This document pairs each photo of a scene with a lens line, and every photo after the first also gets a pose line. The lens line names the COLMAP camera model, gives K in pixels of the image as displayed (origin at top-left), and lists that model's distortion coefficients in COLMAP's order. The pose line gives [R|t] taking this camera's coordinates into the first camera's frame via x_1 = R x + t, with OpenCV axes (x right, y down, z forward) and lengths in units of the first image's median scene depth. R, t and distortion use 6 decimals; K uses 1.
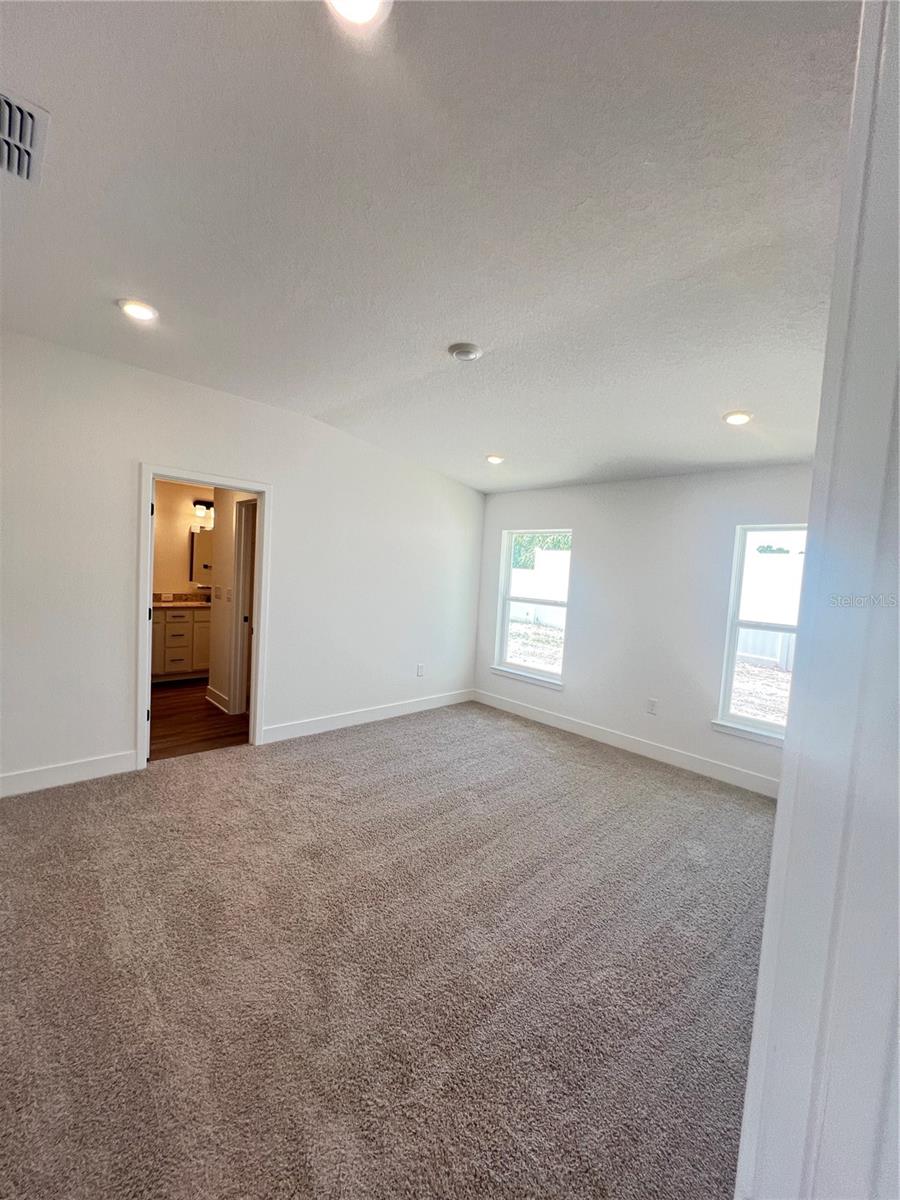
lens RADIAL K [[479.1, 0, 450.0], [0, 479.1, 600.0], [0, 0, 1]] dist [-0.002760, 0.000242]
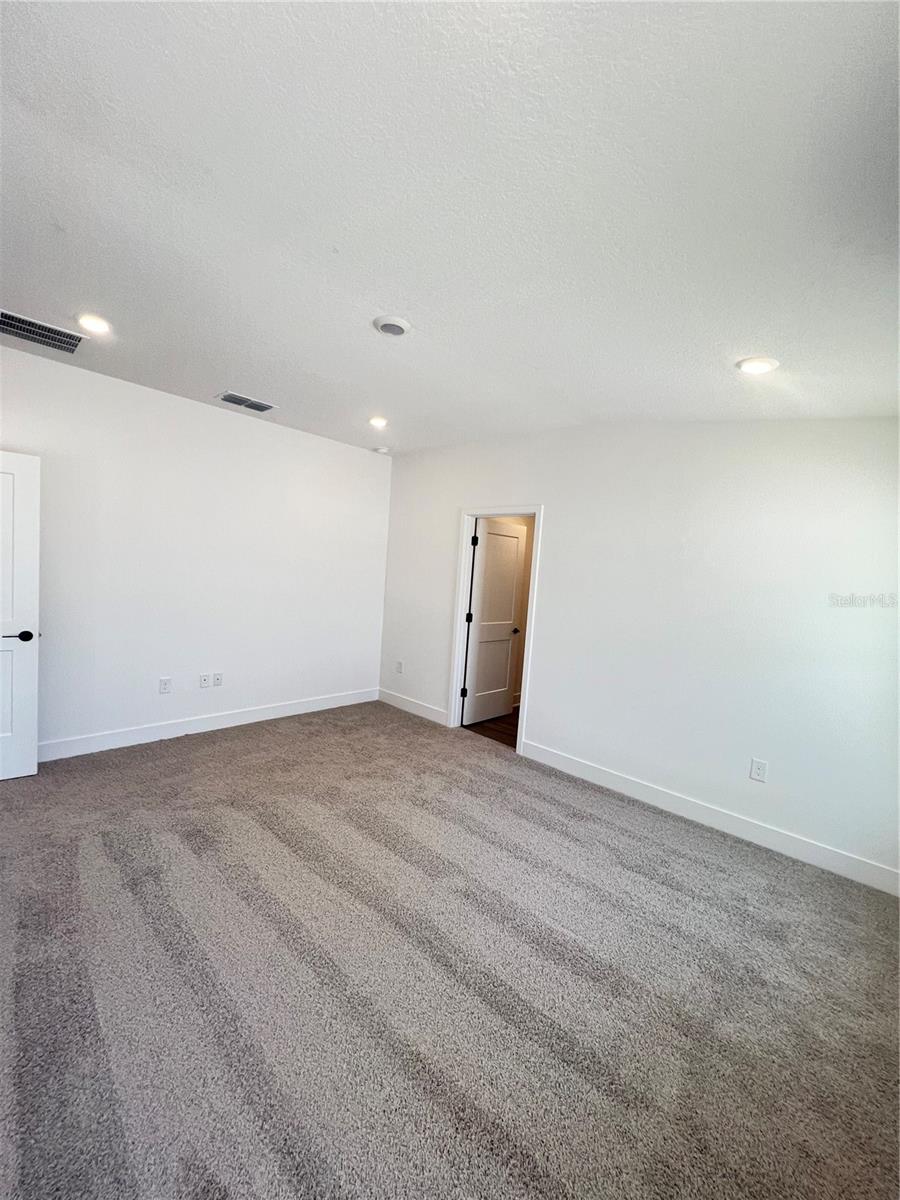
lens RADIAL K [[479.1, 0, 450.0], [0, 479.1, 600.0], [0, 0, 1]] dist [-0.002760, 0.000242]
pose [[0.032297, -0.002368, -0.999476, 0.692002], [-0.119941, 0.992761, -0.006228, -0.007714], [0.992256, 0.120079, 0.031779, 0.834047]]
